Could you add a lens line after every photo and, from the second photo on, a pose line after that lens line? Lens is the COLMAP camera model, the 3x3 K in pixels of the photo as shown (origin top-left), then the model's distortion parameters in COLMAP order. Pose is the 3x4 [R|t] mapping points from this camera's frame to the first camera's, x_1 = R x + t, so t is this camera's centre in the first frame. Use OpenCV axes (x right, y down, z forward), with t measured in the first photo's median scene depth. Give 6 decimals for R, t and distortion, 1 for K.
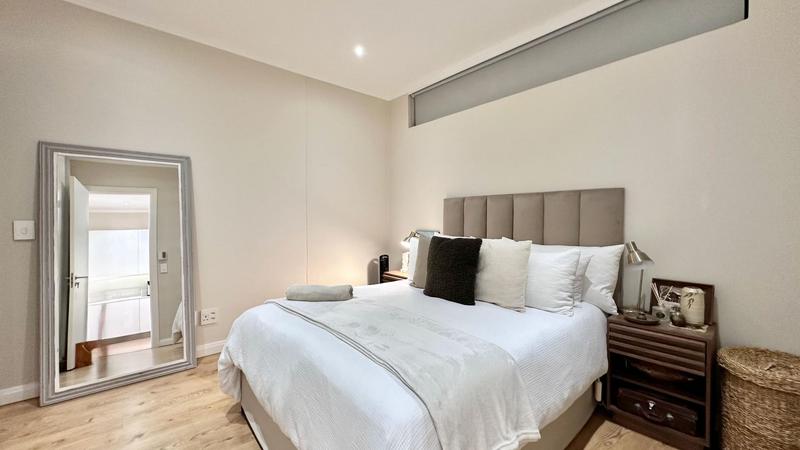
lens RADIAL K [[320.0, 0, 400.2], [0, 320.0, 224.4], [0, 0, 1]] dist [0.000301, 0.000710]
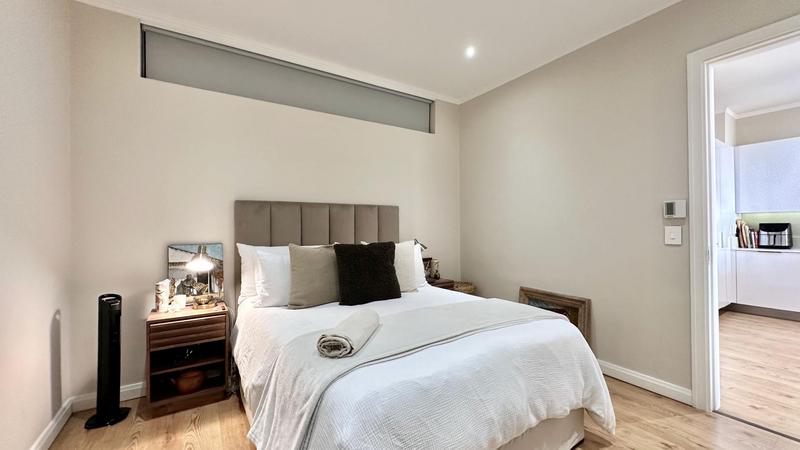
lens RADIAL K [[320.0, 0, 400.2], [0, 320.0, 224.4], [0, 0, 1]] dist [0.000301, 0.000710]
pose [[0.142860, 0.006600, 0.989721, -0.598424], [0.026903, 0.999582, -0.010549, -0.003659], [-0.989377, 0.028133, 0.142623, 0.519392]]
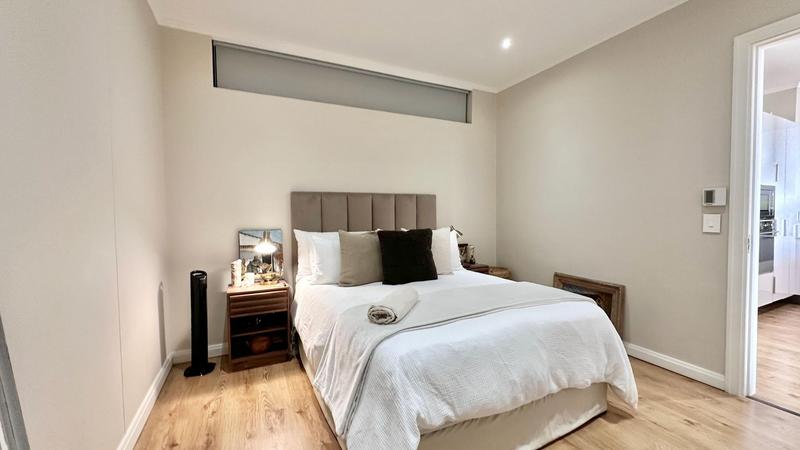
lens RADIAL K [[319.1, 0, 400.5], [0, 319.1, 224.3], [0, 0, 1]] dist [-0.000292, 0.000646]
pose [[0.258121, -0.036774, 0.965412, -0.666923], [0.028405, 0.999132, 0.030464, -0.009534], [-0.965695, 0.019559, 0.258942, 0.506282]]
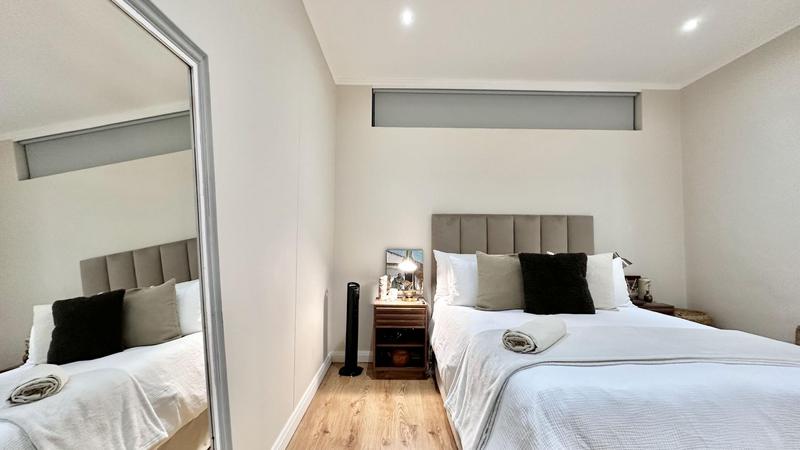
lens RADIAL K [[319.1, 0, 400.5], [0, 319.1, 224.3], [0, 0, 1]] dist [-0.000292, 0.000646]
pose [[0.647248, 0.046146, 0.760881, -0.653572], [0.005705, 0.997845, -0.065371, 0.009330], [-0.762258, 0.046652, 0.645590, 0.497176]]
